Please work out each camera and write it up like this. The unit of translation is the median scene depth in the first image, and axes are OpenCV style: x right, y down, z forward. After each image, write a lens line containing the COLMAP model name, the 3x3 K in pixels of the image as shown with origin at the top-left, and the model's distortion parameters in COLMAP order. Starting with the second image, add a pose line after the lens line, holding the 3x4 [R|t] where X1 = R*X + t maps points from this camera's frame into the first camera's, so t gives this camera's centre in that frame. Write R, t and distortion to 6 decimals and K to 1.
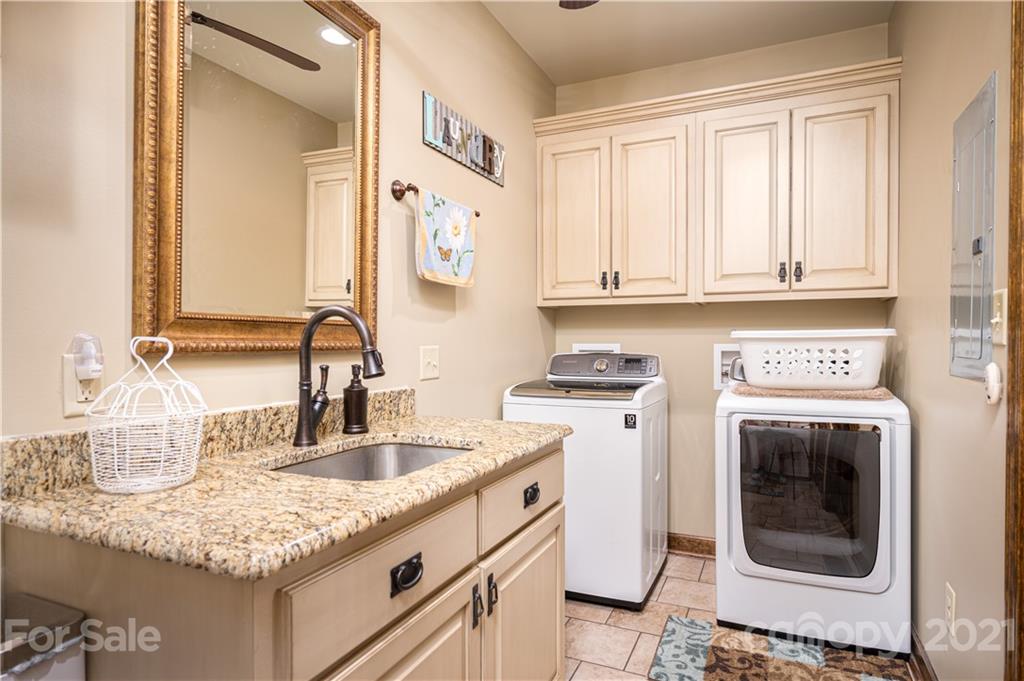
lens RADIAL K [[581.5, 0, 513.5], [0, 581.5, 340.9], [0, 0, 1]] dist [0.000649, 0.000113]
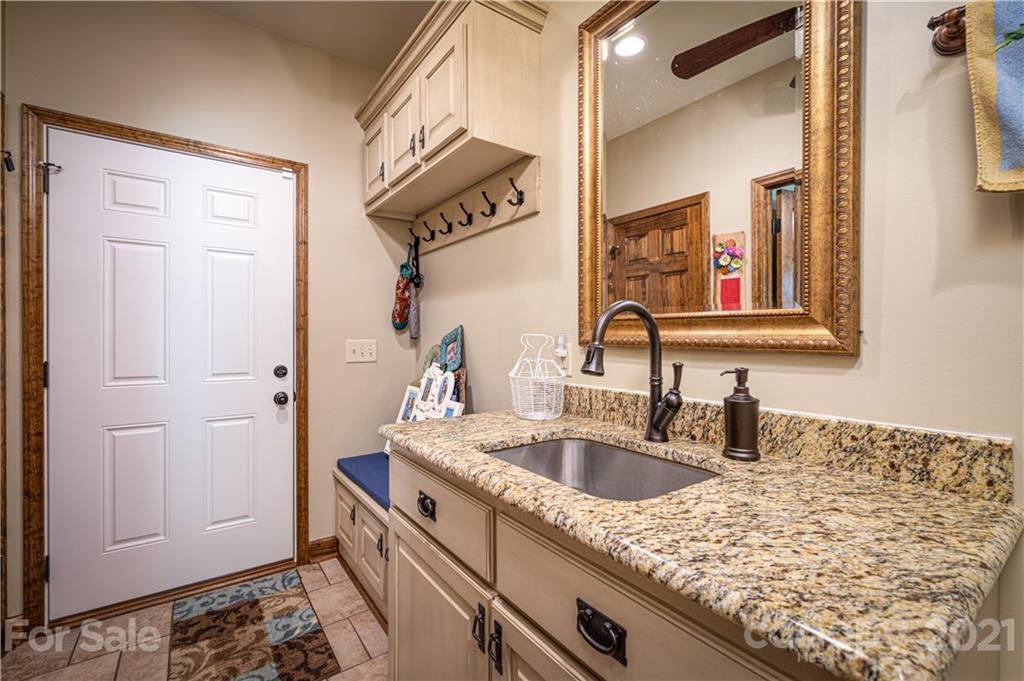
lens RADIAL K [[435.0, 0, 510.9], [0, 435.0, 337.7], [0, 0, 1]] dist [0.003305, 0.001089]
pose [[-0.487036, 0.006550, -0.873357, 0.412898], [0.001473, 0.999977, 0.006679, -0.003894], [0.873380, 0.001966, -0.487035, 1.115709]]
